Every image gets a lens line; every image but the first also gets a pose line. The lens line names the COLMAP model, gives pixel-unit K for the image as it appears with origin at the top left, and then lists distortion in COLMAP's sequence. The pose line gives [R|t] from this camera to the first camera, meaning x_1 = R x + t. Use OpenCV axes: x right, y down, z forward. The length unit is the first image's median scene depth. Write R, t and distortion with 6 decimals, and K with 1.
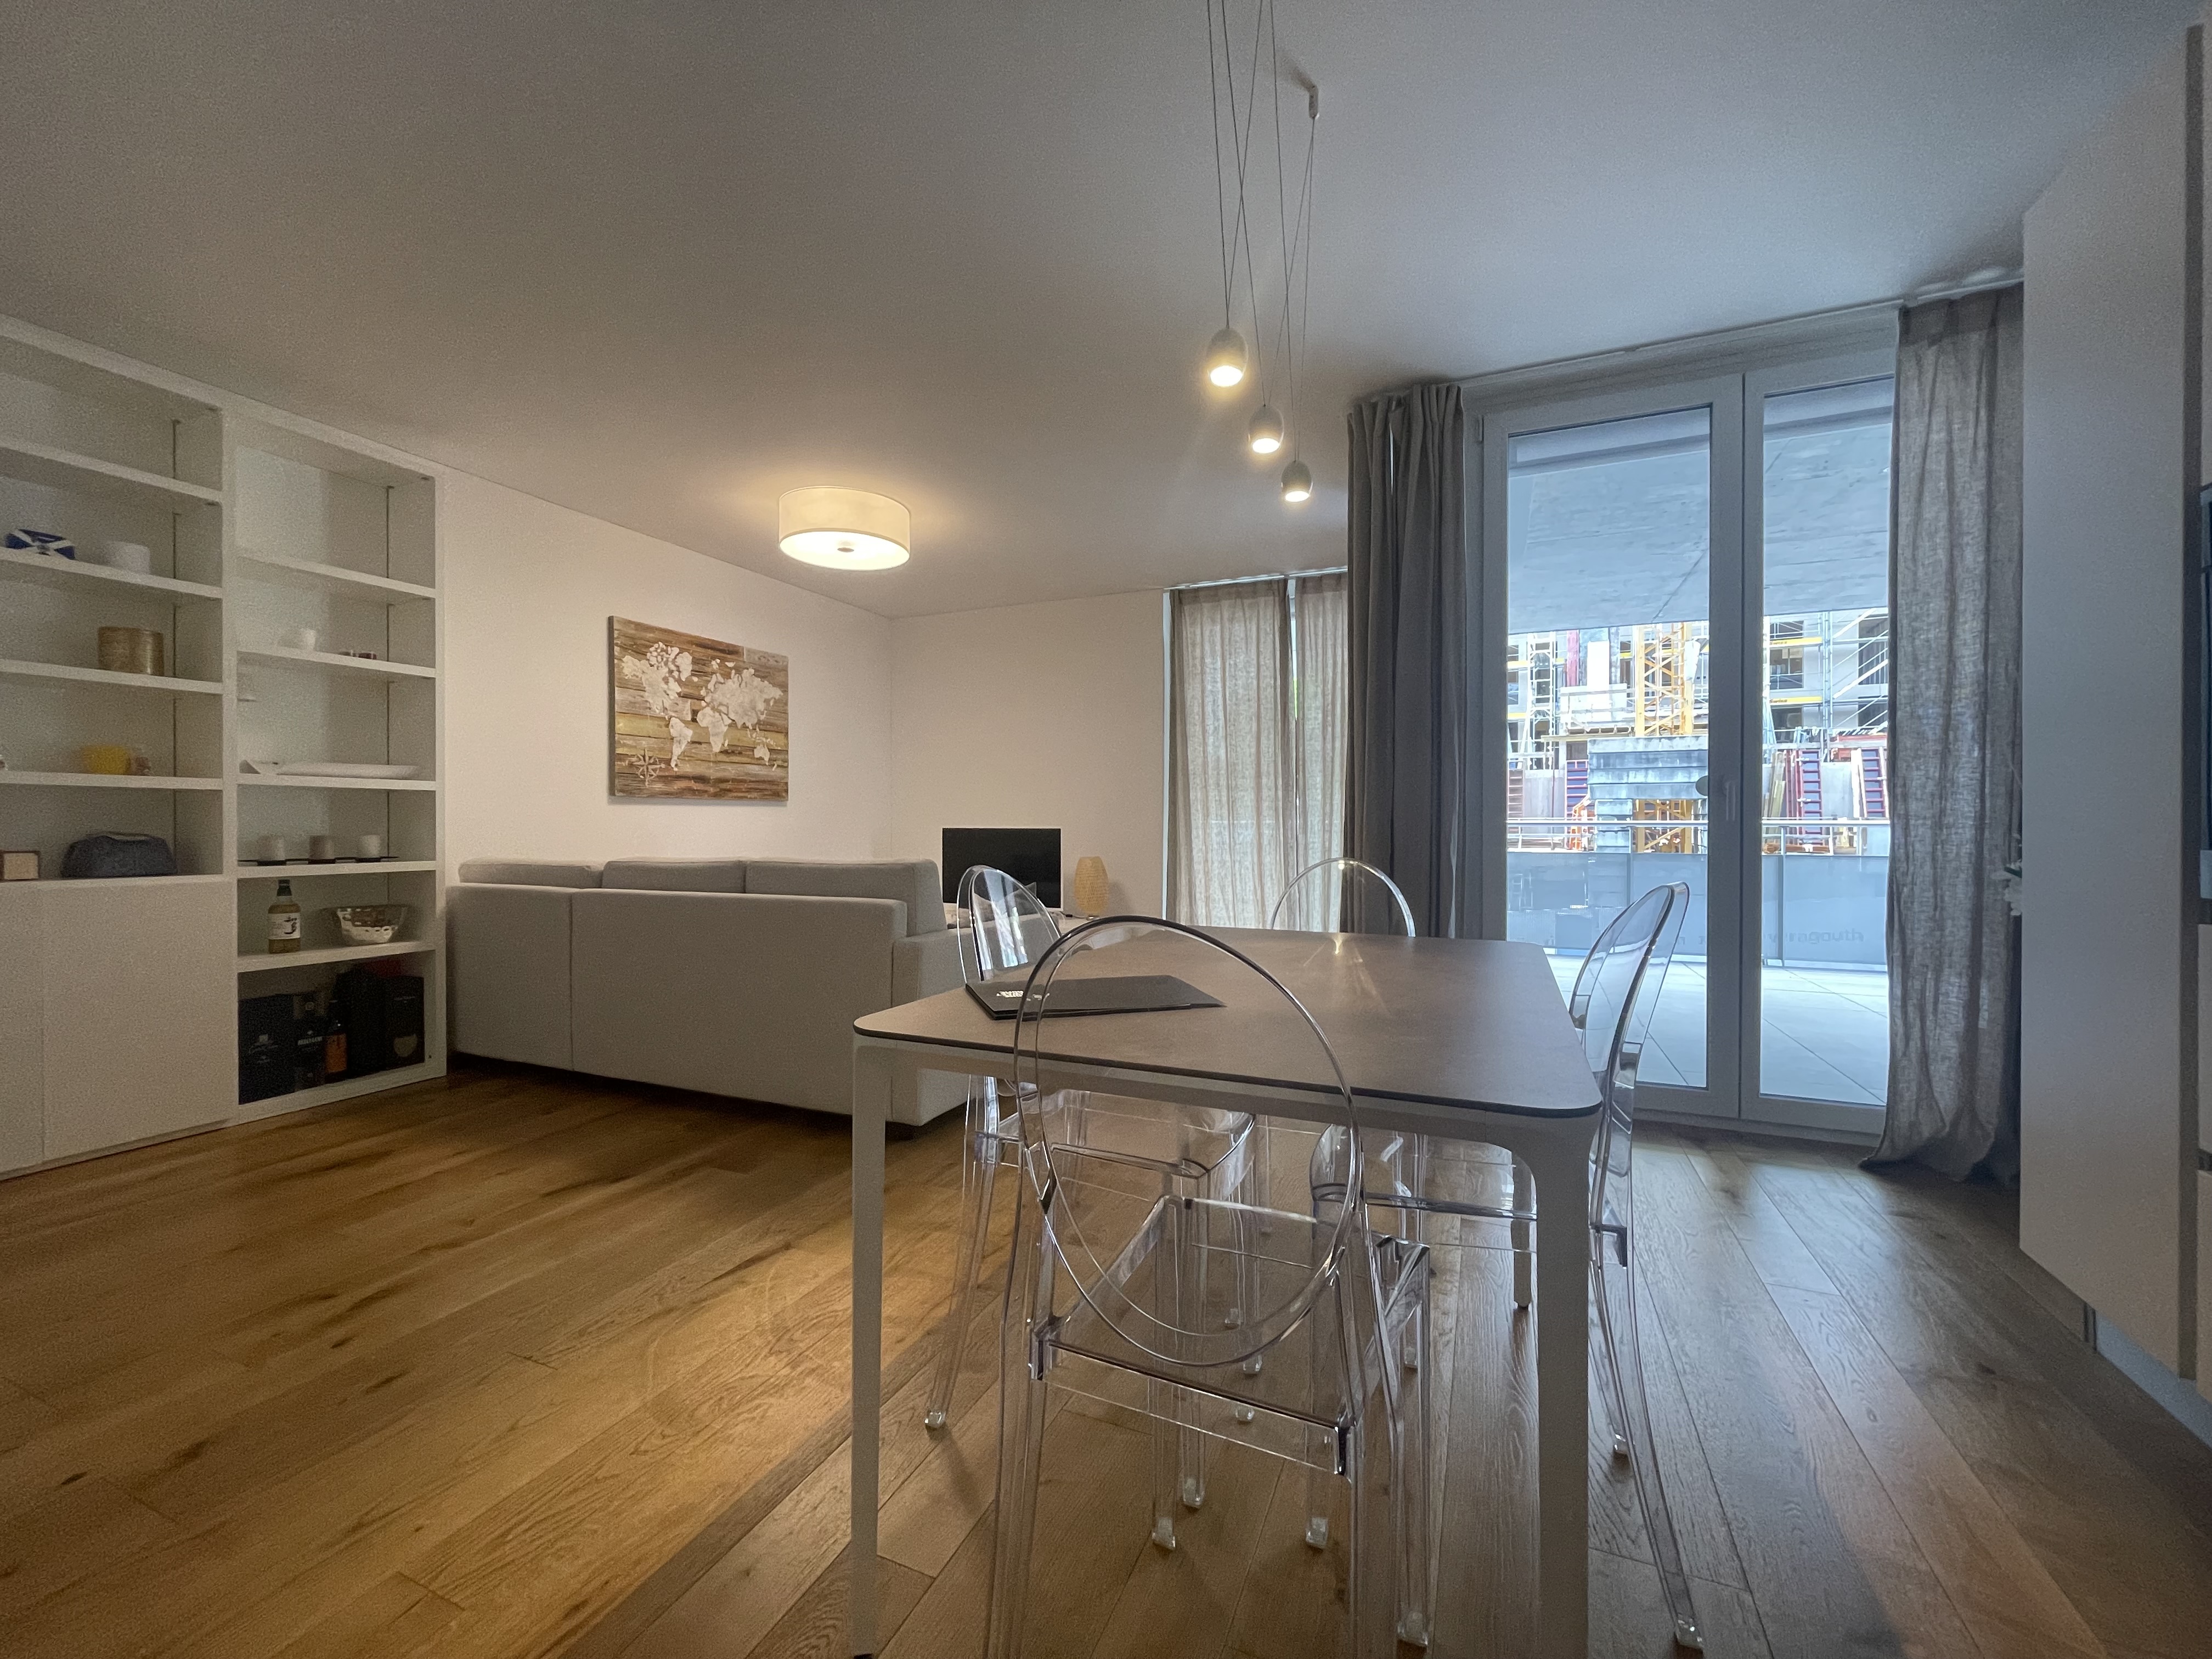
lens RADIAL K [[895.8, 0, 1108.8], [0, 895.8, 826.7], [0, 0, 1]] dist [0.001175, -0.000704]
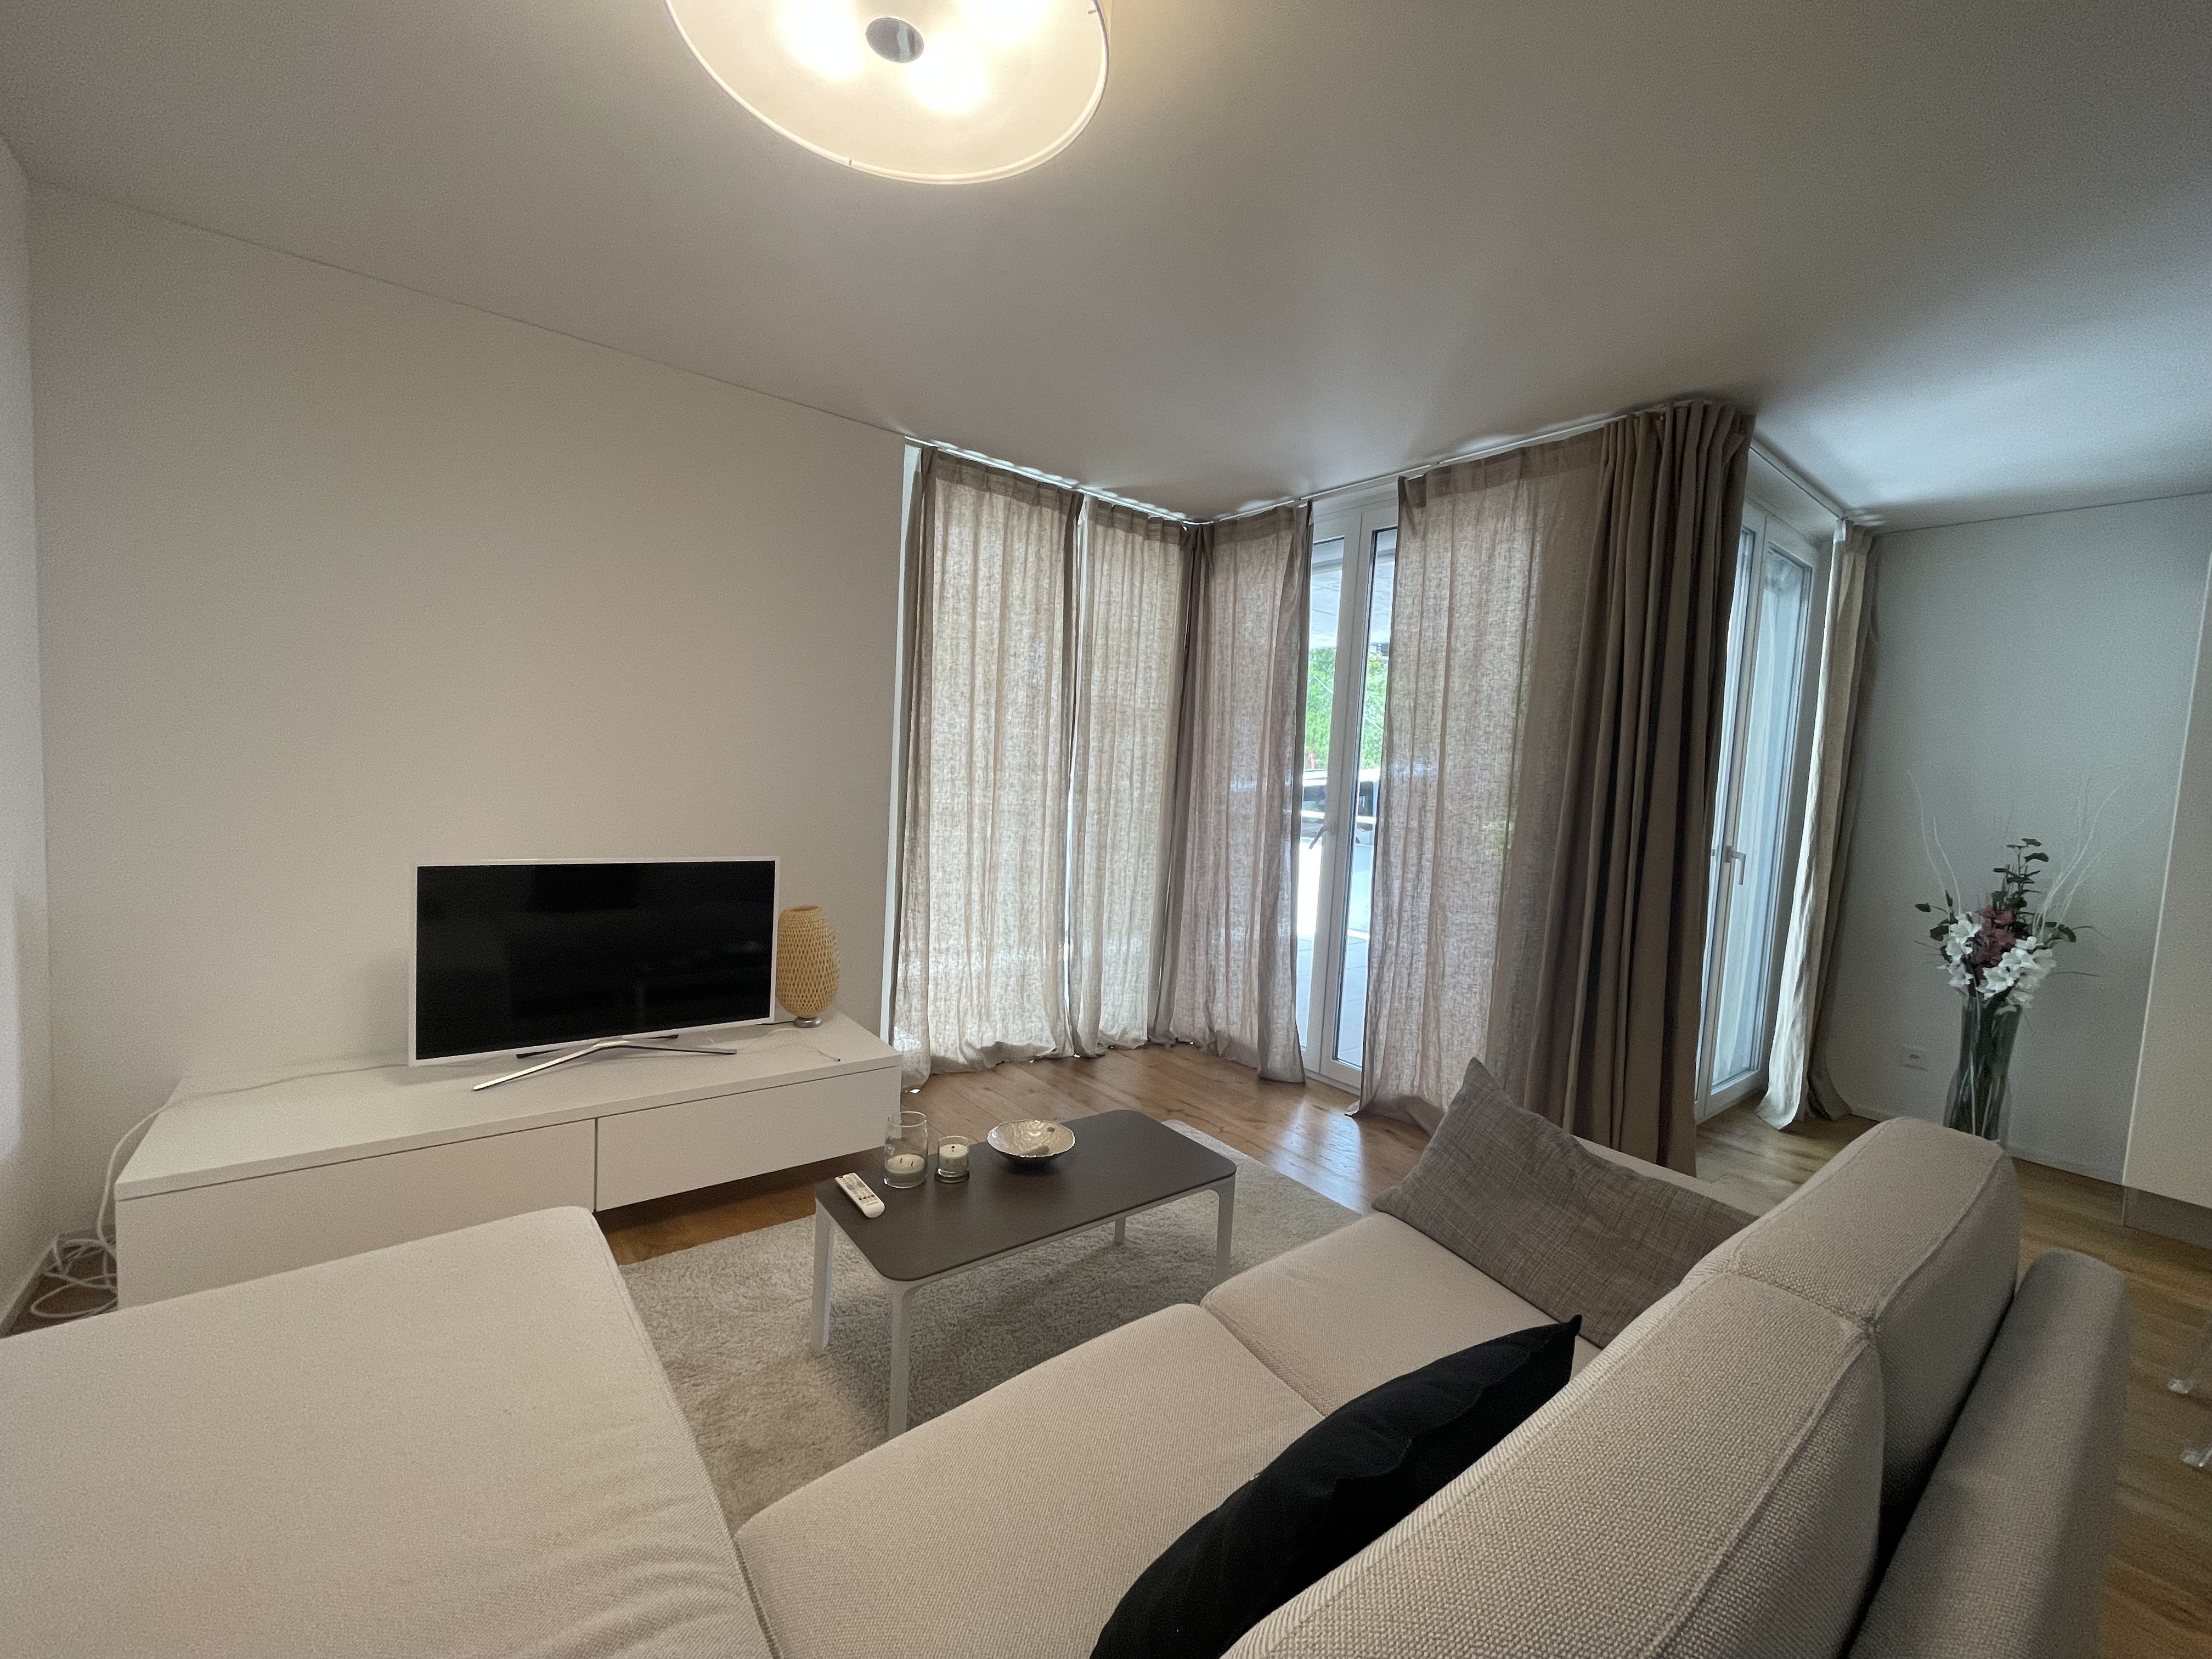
lens RADIAL K [[895.8, 0, 1108.8], [0, 895.8, 826.7], [0, 0, 1]] dist [0.001175, -0.000704]
pose [[0.465038, -0.036220, 0.884549, -0.479329], [-0.044393, 0.996952, 0.064161, -0.066892], [-0.884177, -0.069105, 0.462013, 0.713338]]
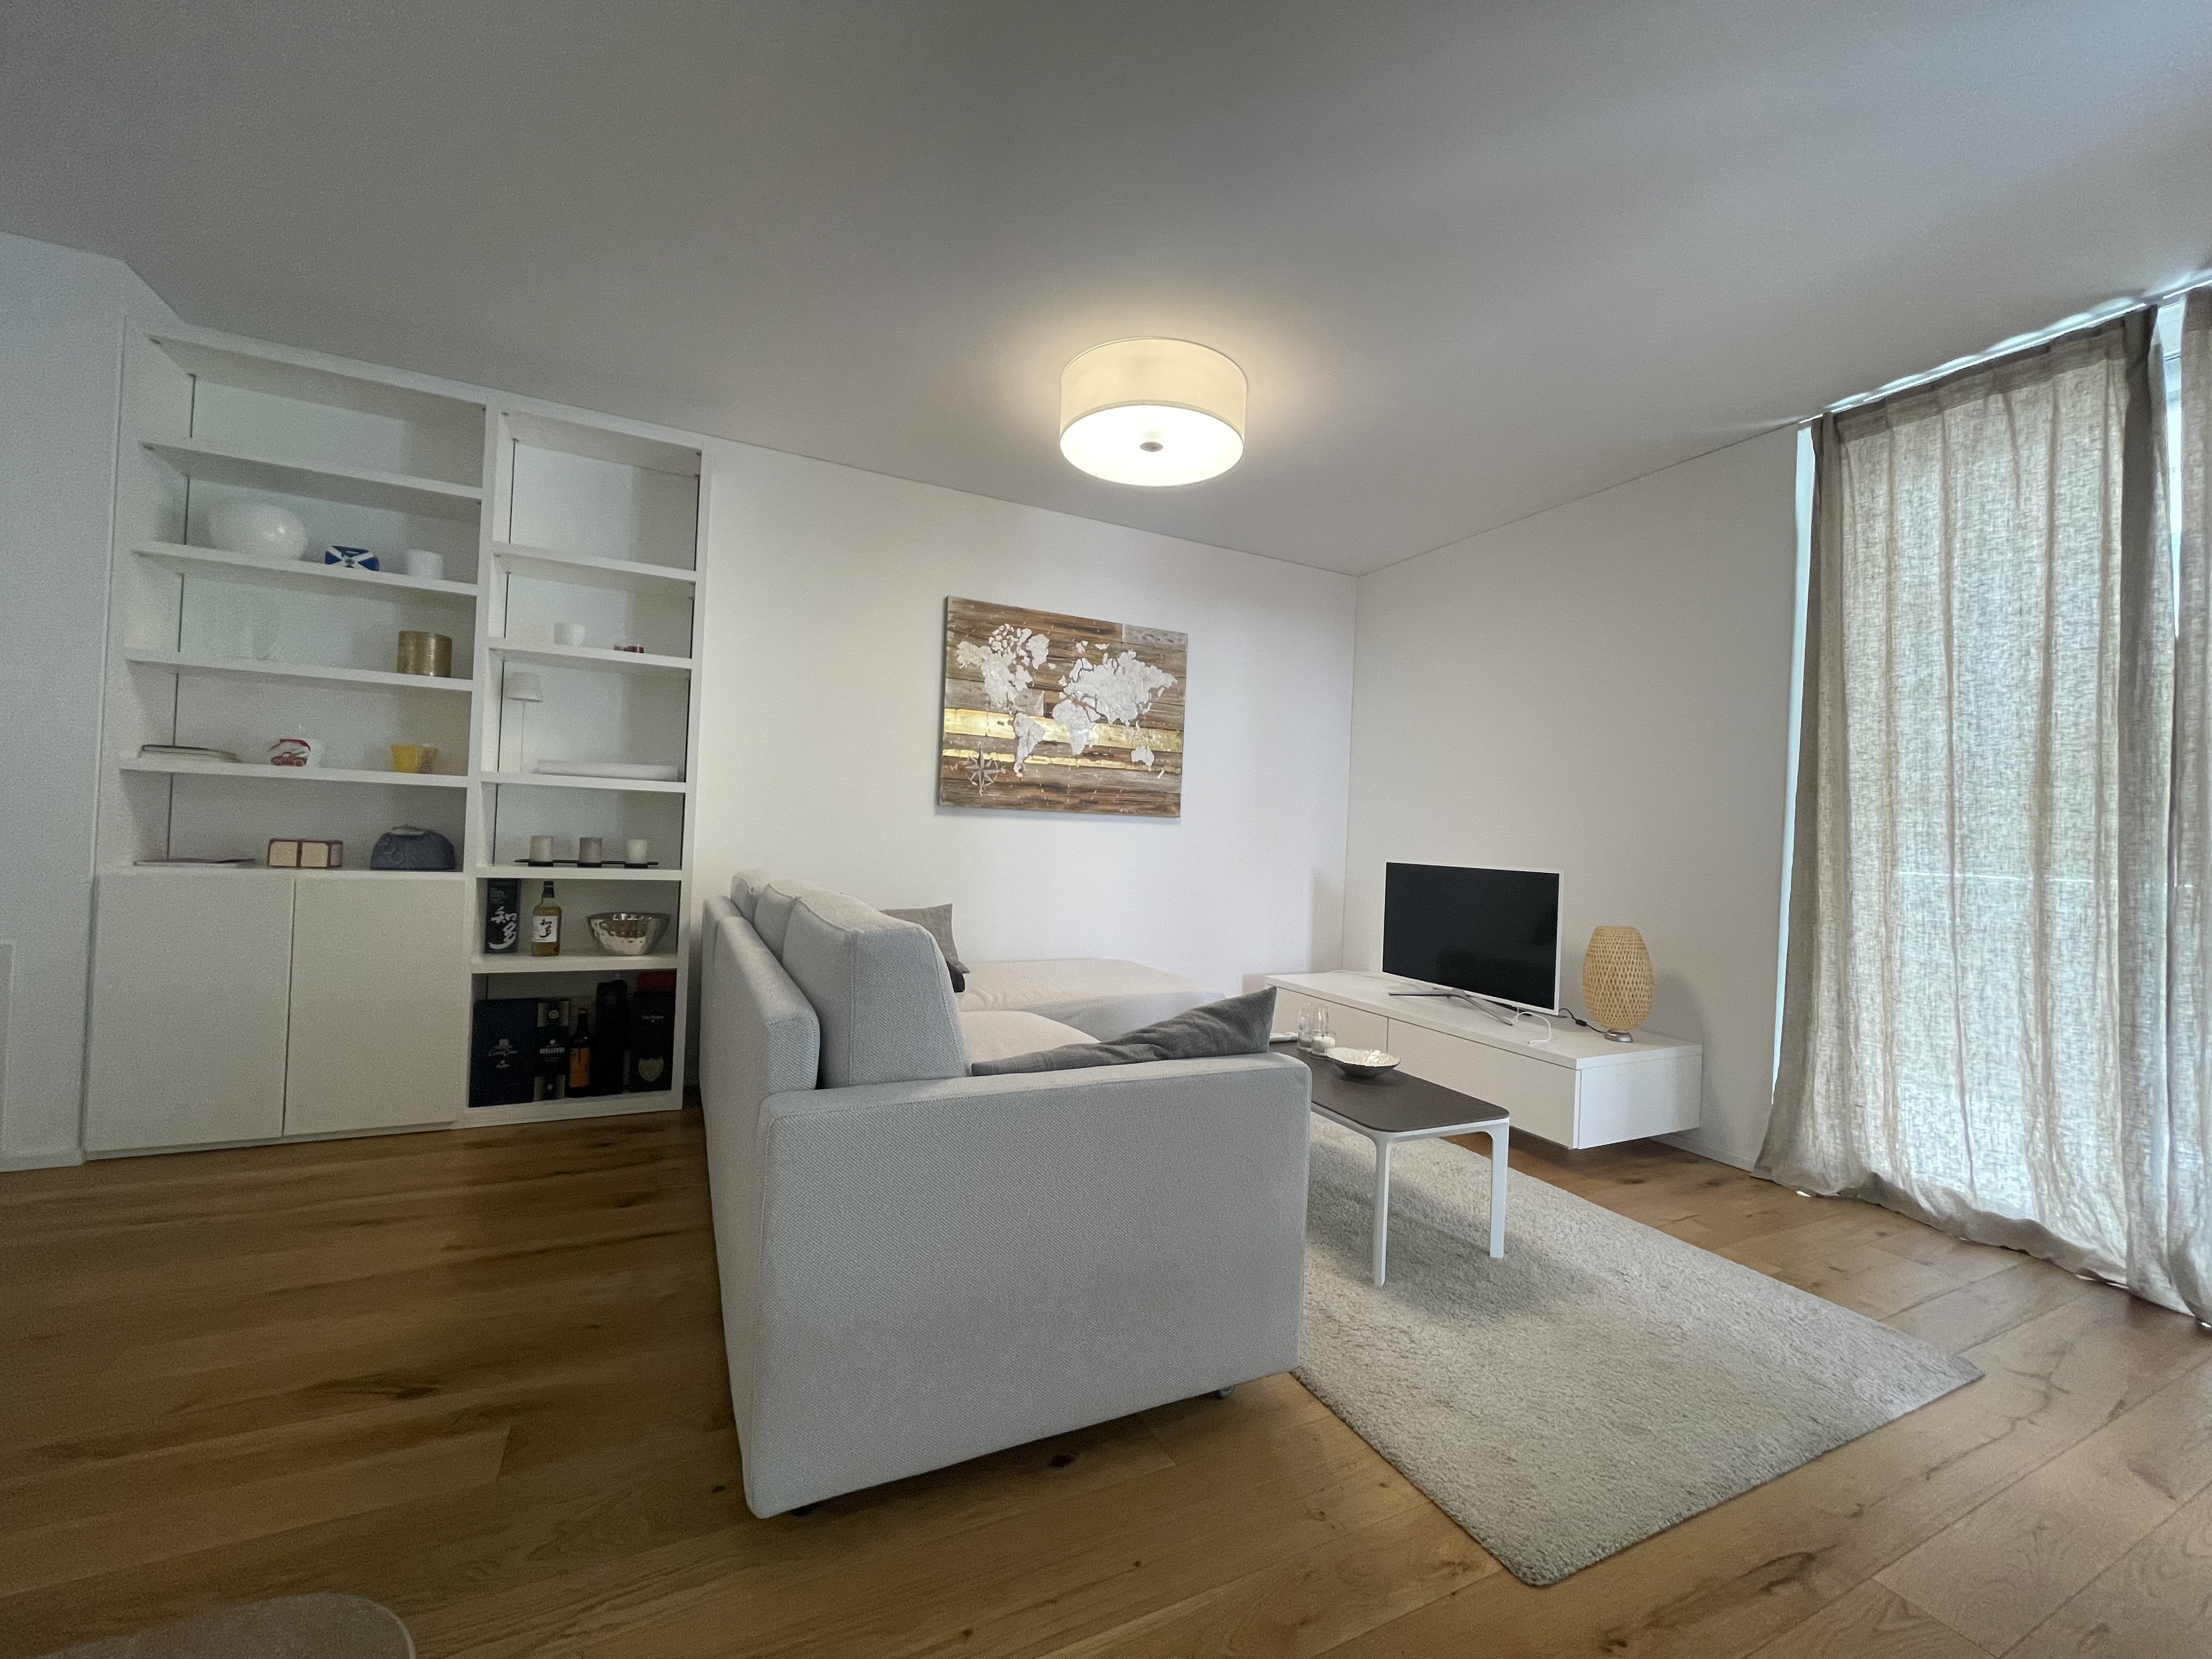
lens RADIAL K [[895.8, 0, 1108.8], [0, 895.8, 826.7], [0, 0, 1]] dist [0.001175, -0.000704]
pose [[0.761996, 0.025309, -0.647087, 0.118110], [-0.043416, 0.998984, -0.012054, -0.010075], [0.646125, 0.037279, 0.762321, 0.426978]]
